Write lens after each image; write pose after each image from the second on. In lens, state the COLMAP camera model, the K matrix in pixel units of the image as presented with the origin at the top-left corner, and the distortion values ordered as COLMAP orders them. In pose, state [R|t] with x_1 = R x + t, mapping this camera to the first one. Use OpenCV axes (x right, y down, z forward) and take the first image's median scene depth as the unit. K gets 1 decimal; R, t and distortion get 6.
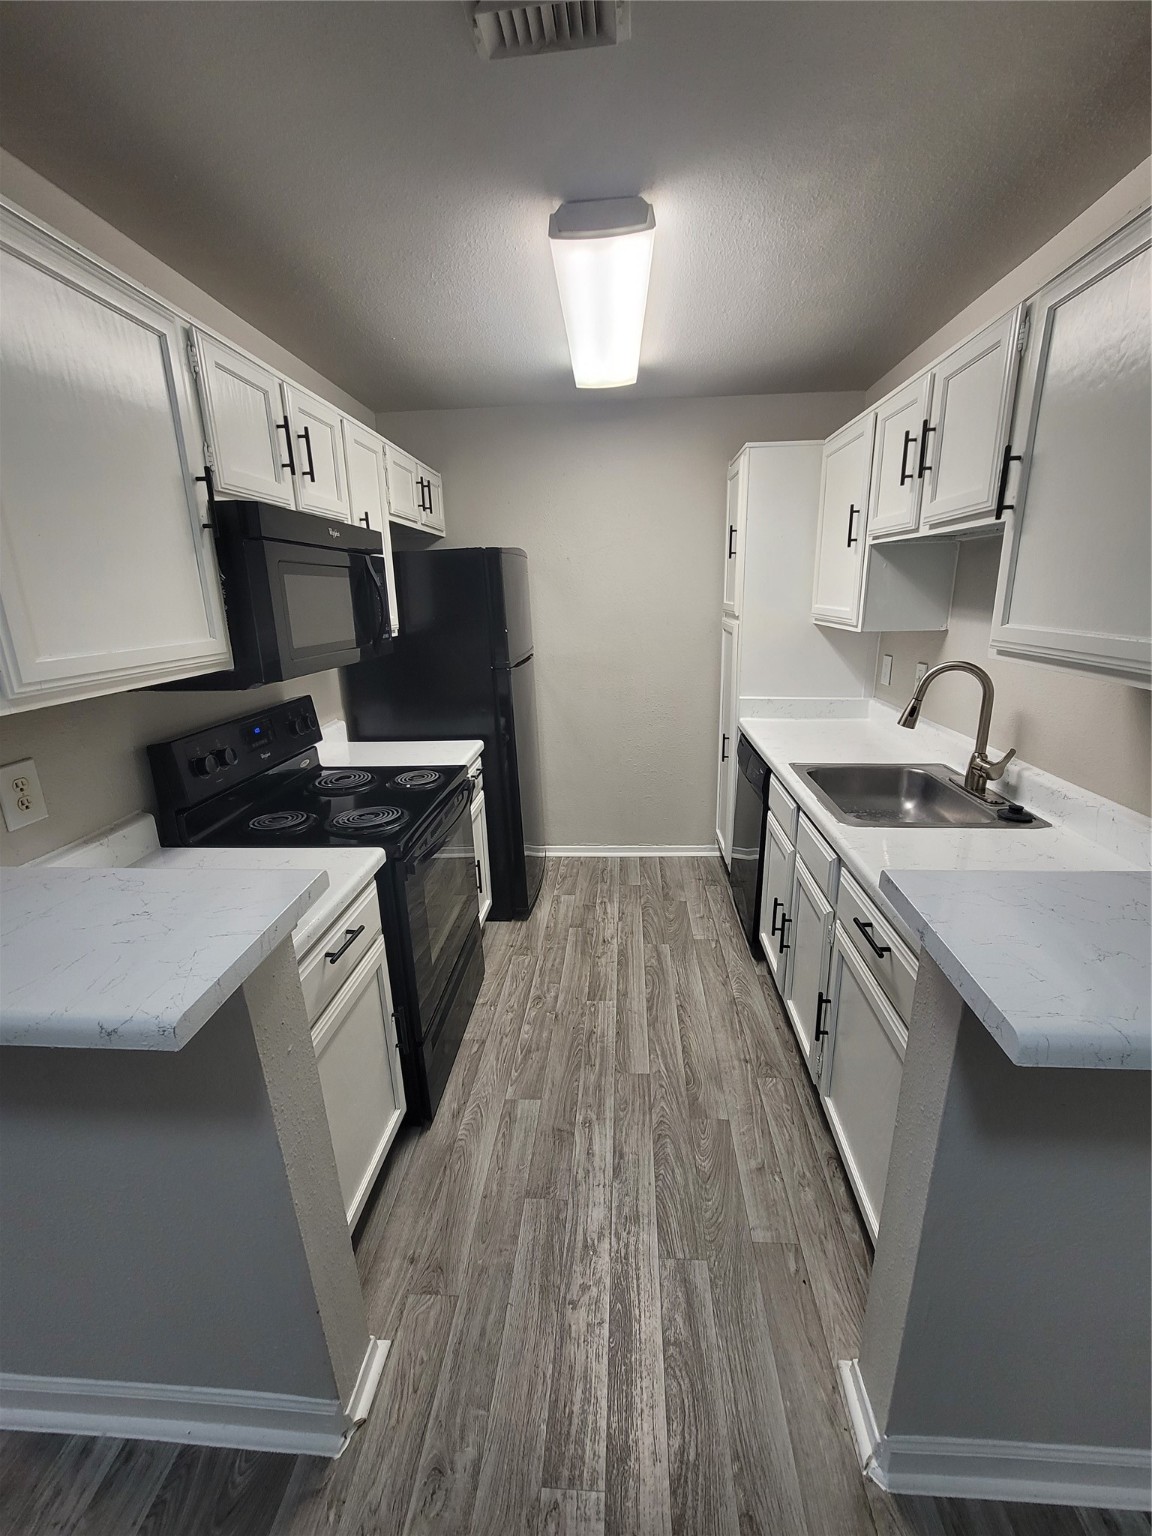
lens RADIAL K [[625.4, 0, 579.4], [0, 625.4, 769.2], [0, 0, 1]] dist [-0.001056, 0.000282]
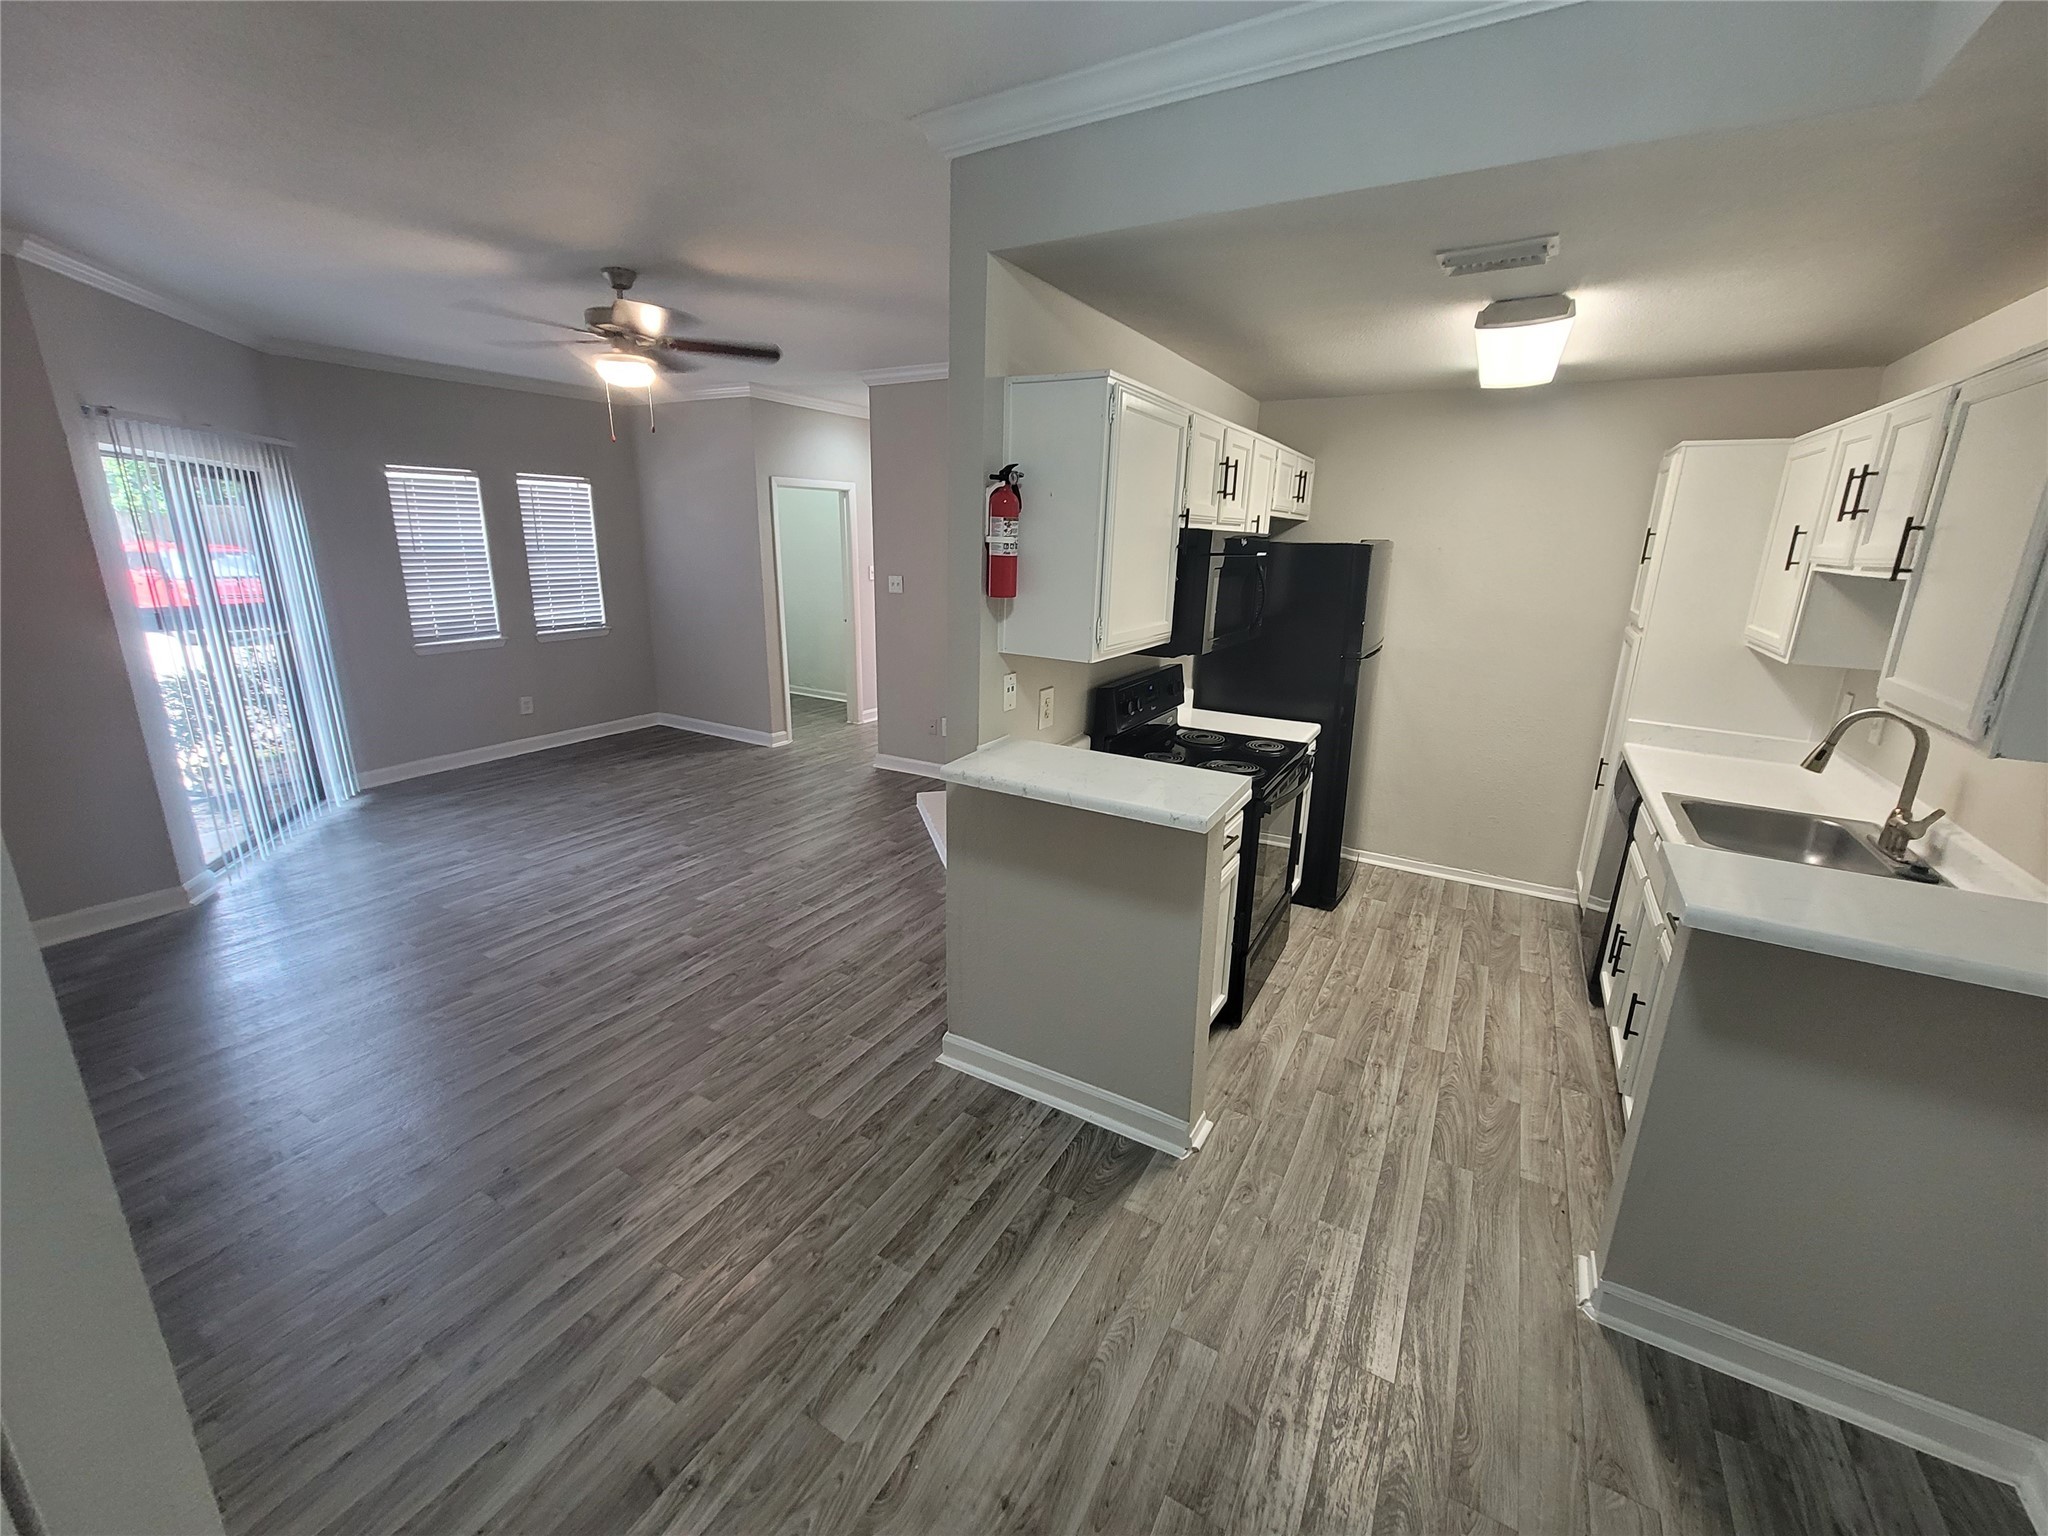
lens RADIAL K [[833.8, 0, 1021.6], [0, 833.8, 754.5], [0, 0, 1]] dist [-0.001056, 0.000282]
pose [[0.897400, 0.157657, -0.412088, -0.027258], [-0.165817, 0.986024, 0.016136, 0.078143], [0.408873, 0.053851, 0.911001, -0.574831]]
